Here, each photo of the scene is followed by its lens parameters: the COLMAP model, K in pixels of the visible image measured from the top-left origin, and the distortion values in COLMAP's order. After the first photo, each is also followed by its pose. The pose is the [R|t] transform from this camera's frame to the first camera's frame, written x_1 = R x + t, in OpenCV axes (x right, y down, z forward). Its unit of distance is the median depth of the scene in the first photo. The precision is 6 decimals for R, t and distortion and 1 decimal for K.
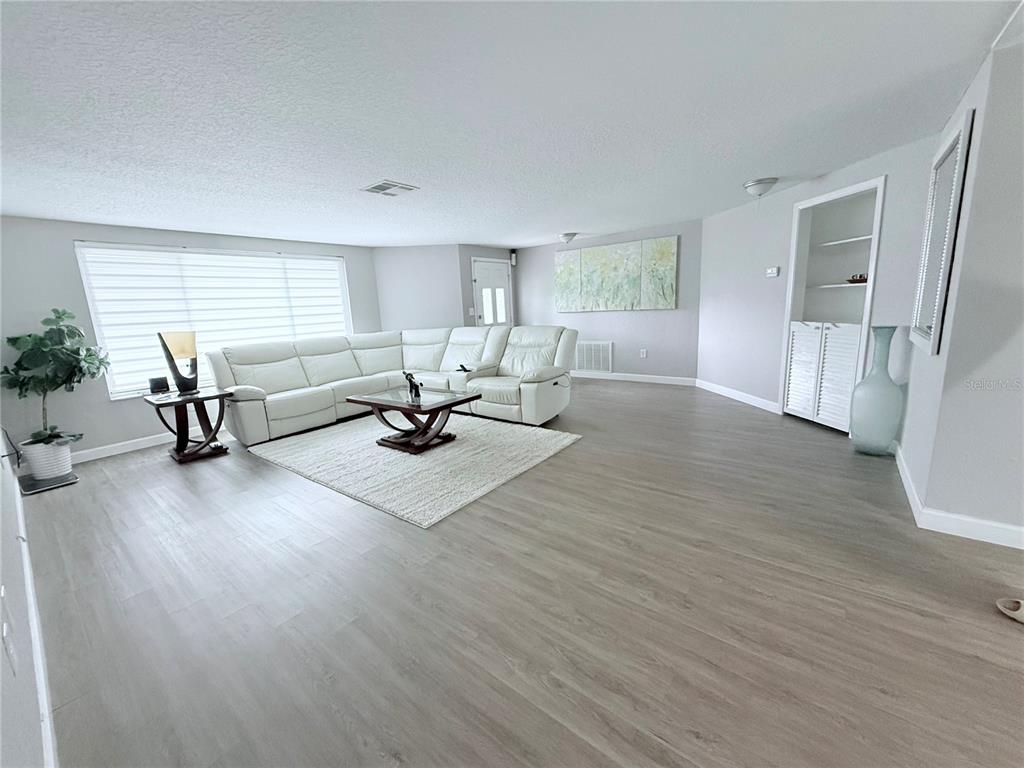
lens RADIAL K [[405.9, 0, 506.0], [0, 405.9, 382.4], [0, 0, 1]] dist [-0.000450, -0.000265]
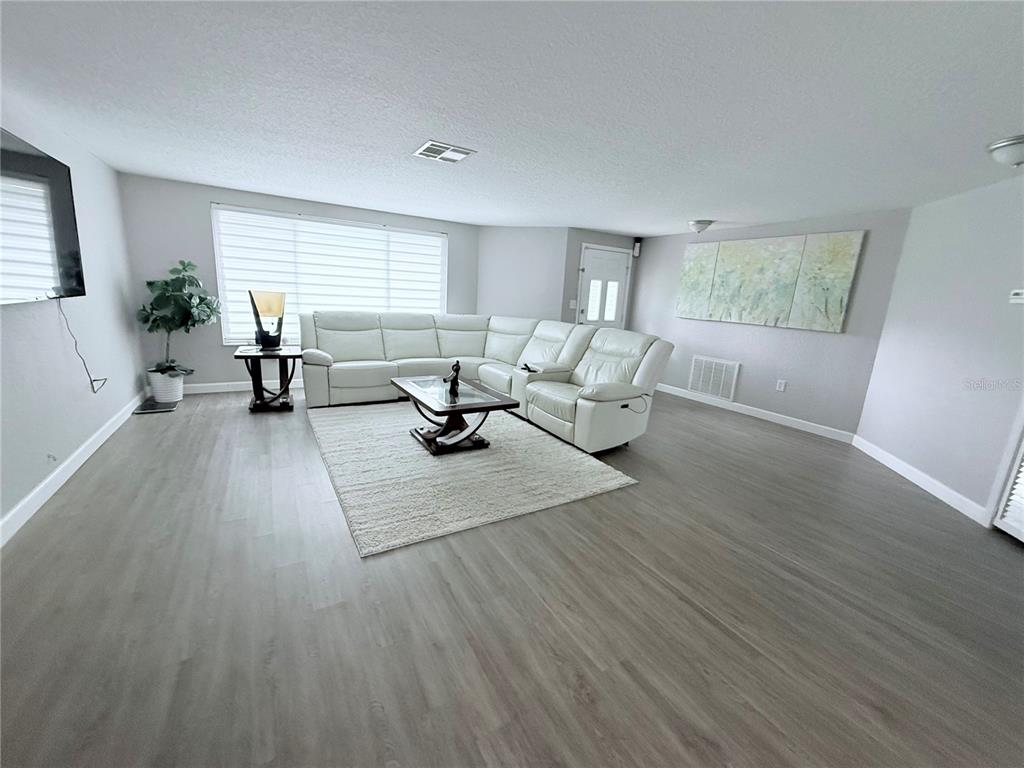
lens RADIAL K [[403.5, 0, 511.6], [0, 403.5, 381.3], [0, 0, 1]] dist [0.000685, 0.000120]
pose [[0.929865, 0.176626, -0.322731, 0.157273], [-0.167995, 0.984272, 0.054643, -0.049354], [0.327306, 0.003406, 0.944912, 0.172556]]
